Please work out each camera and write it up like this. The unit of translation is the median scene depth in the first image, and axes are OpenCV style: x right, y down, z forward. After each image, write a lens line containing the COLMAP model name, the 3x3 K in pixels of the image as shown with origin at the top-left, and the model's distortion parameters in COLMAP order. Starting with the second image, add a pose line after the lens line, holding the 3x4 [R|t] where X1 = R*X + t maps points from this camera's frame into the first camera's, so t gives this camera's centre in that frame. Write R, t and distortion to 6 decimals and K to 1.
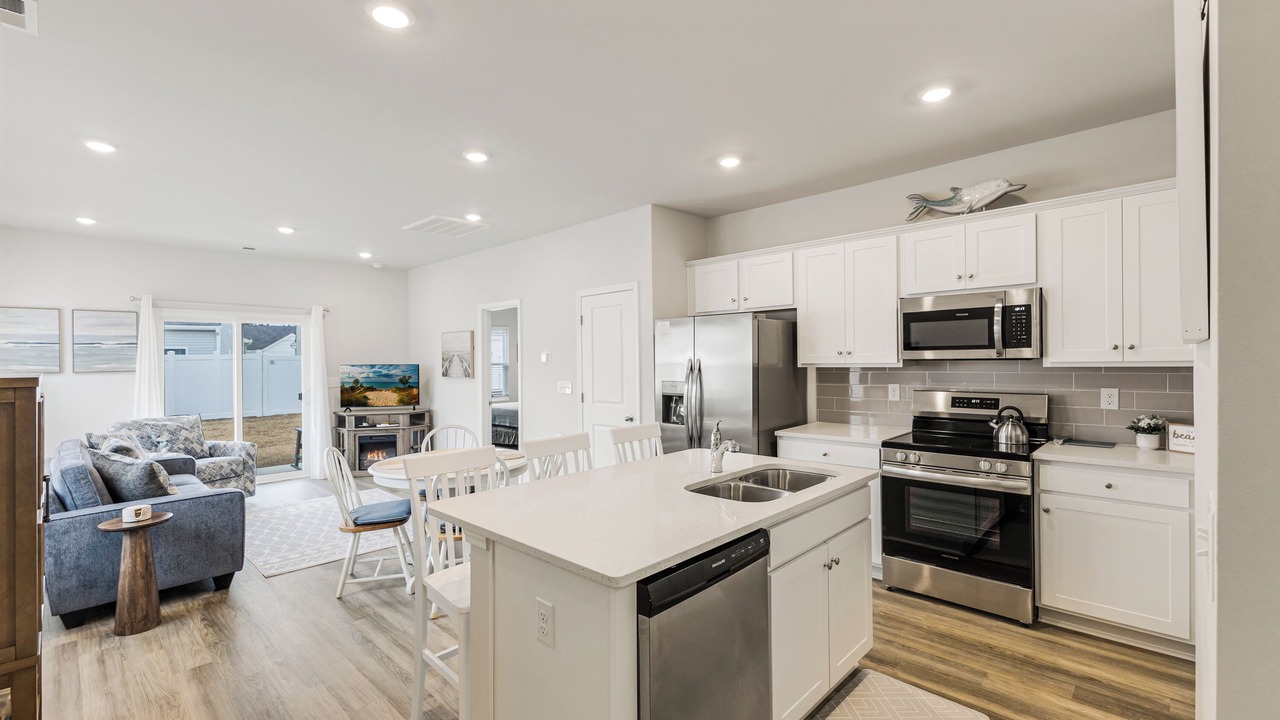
lens RADIAL K [[552.6, 0, 640.0], [0, 552.6, 360.0], [0, 0, 1]] dist [0.011804, -0.001003]
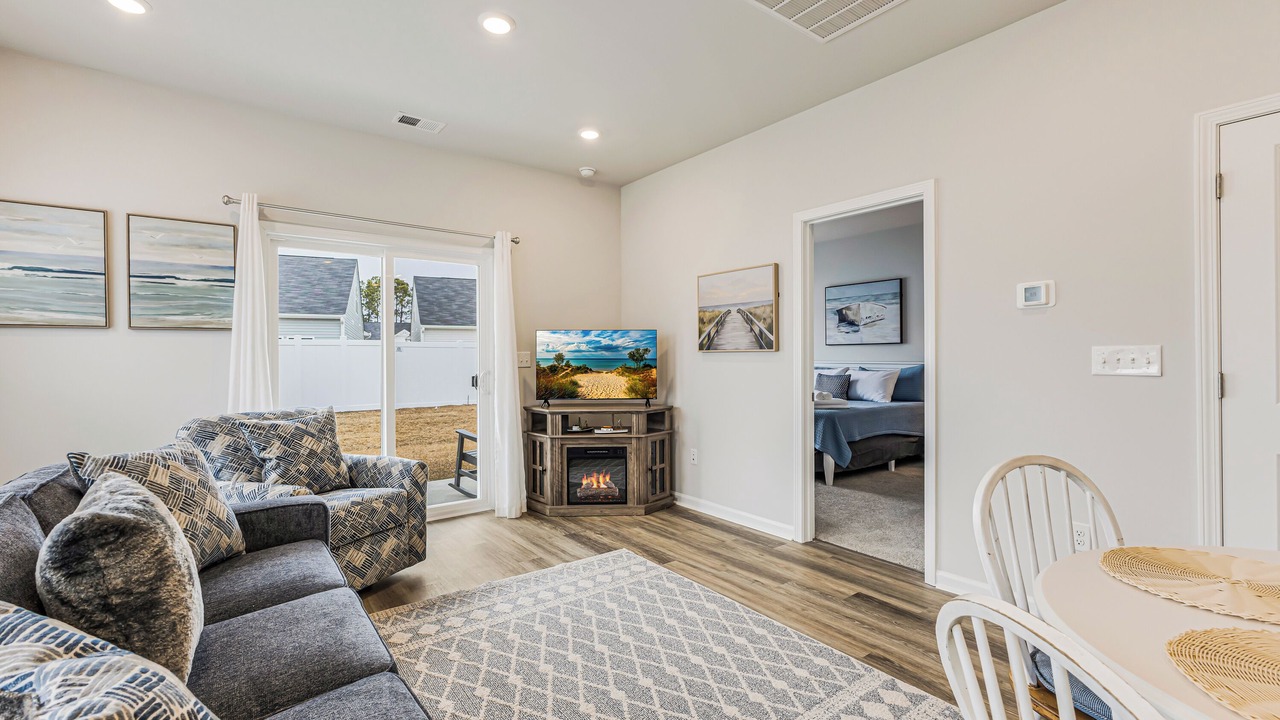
lens RADIAL K [[552.6, 0, 640.0], [0, 552.6, 360.0], [0, 0, 1]] dist [0.011804, -0.001003]
pose [[0.988494, 0.005442, -0.151160, -0.342011], [-0.004737, 0.999976, 0.005023, 0.039119], [0.151184, -0.004249, 0.988497, 0.421386]]
